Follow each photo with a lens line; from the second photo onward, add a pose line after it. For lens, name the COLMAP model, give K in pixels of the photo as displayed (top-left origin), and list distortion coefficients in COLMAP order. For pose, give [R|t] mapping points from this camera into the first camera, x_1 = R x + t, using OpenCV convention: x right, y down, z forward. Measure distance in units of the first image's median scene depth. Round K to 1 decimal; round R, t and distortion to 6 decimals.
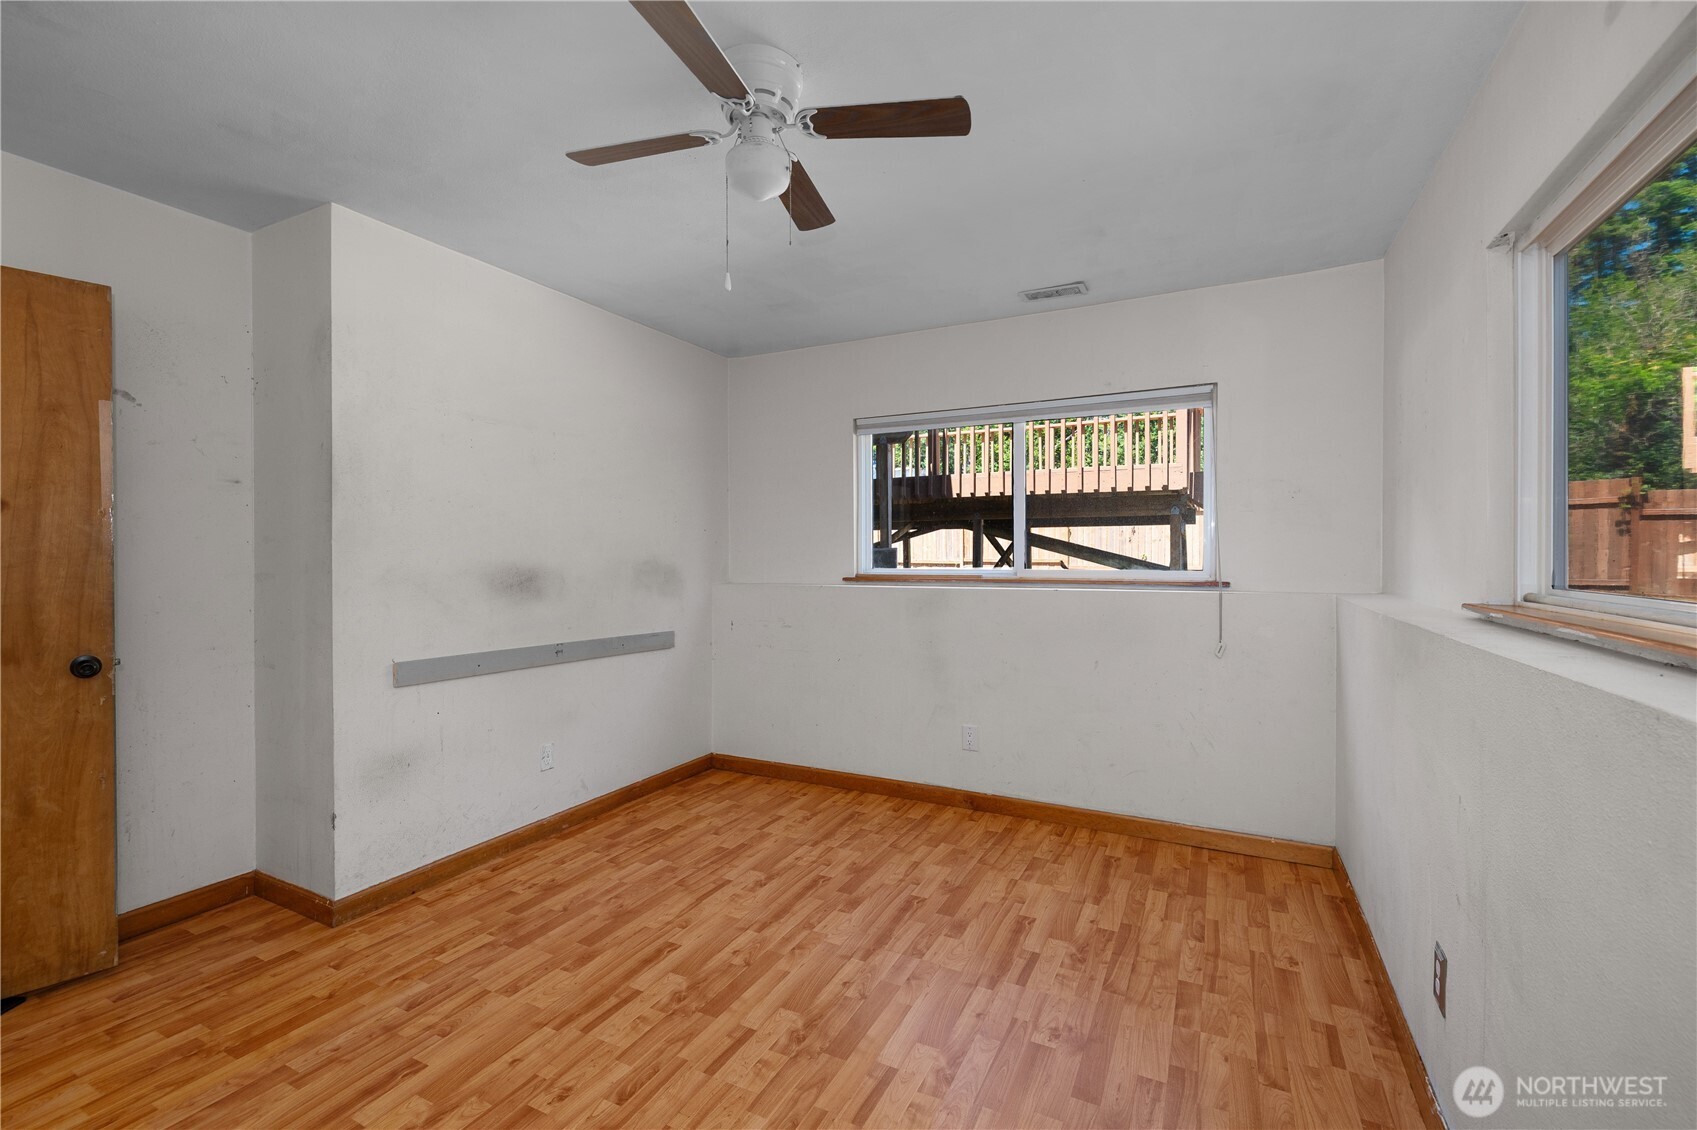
lens RADIAL K [[746.3, 0, 836.0], [0, 746.3, 558.0], [0, 0, 1]] dist [0.006305, -0.003267]
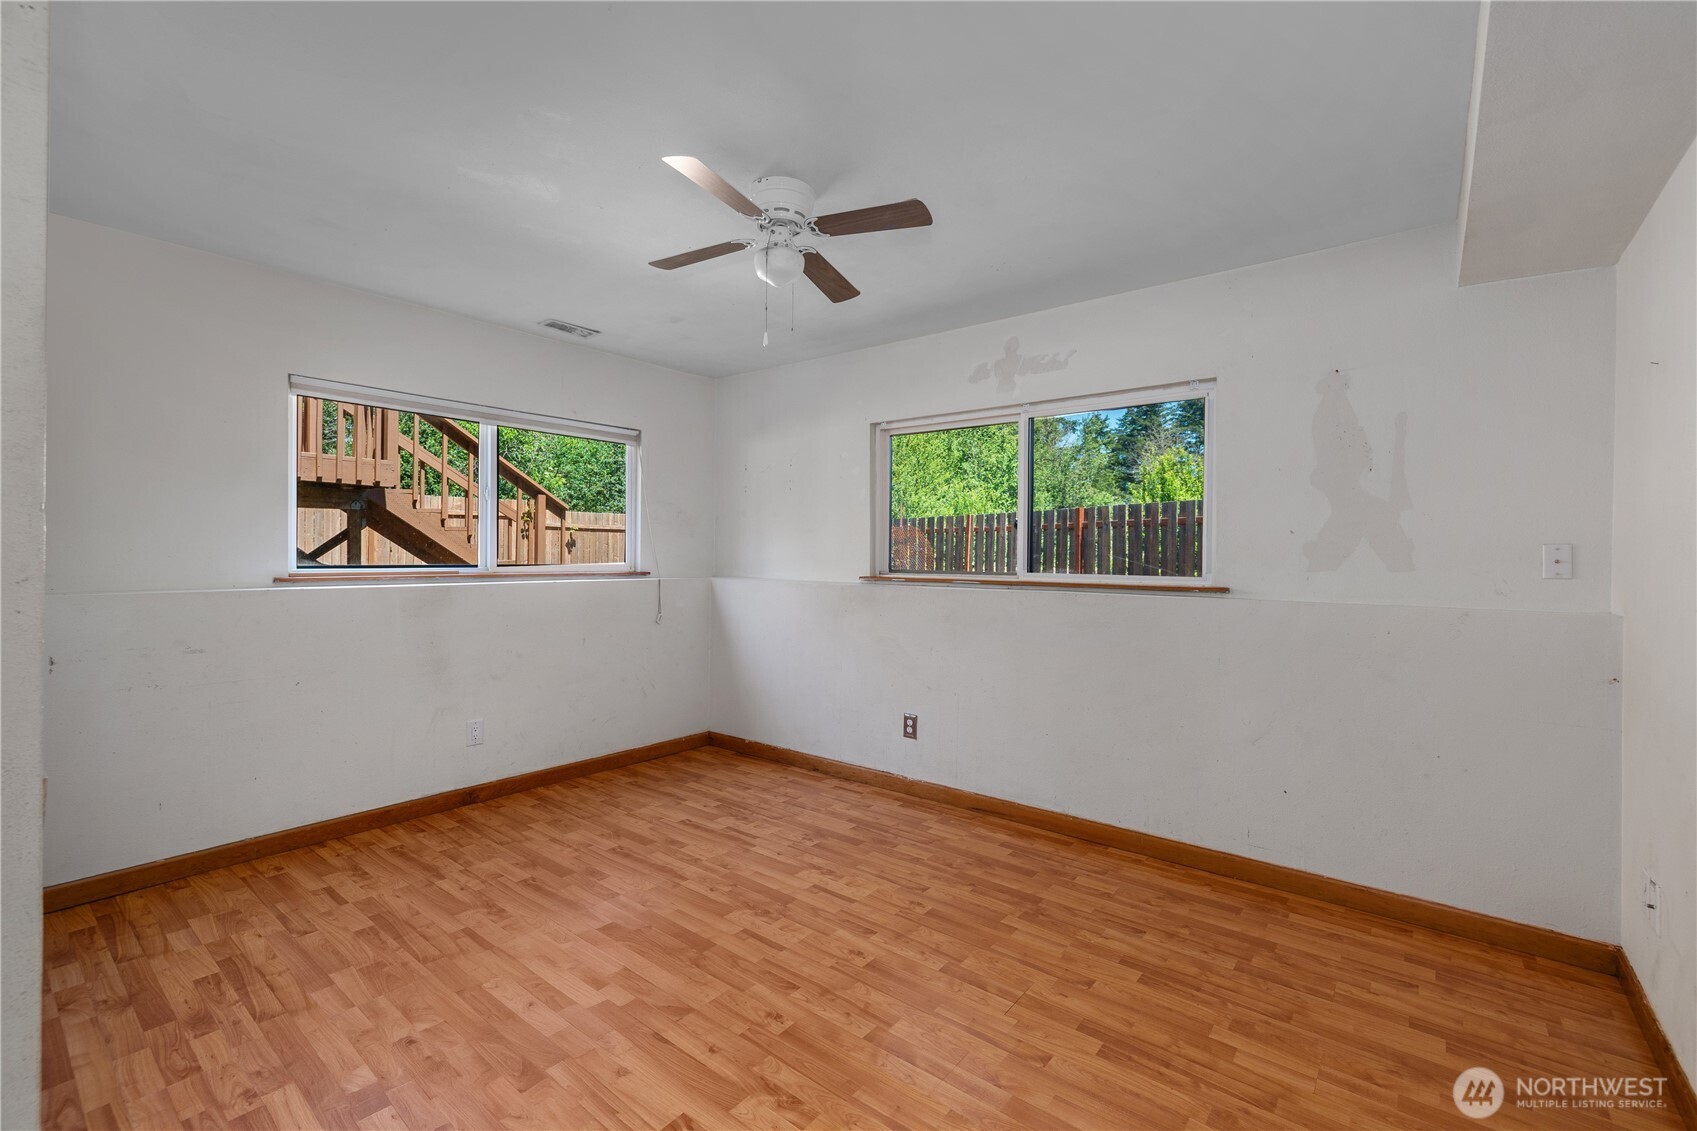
lens RADIAL K [[746.3, 0, 835.9], [0, 746.3, 563.5], [0, 0, 1]] dist [0.006305, -0.003267]
pose [[0.191024, -0.008148, 0.981551, -0.849173], [-0.007347, 0.999926, 0.009731, -0.001003], [-0.981558, -0.009070, 0.190950, 0.393900]]
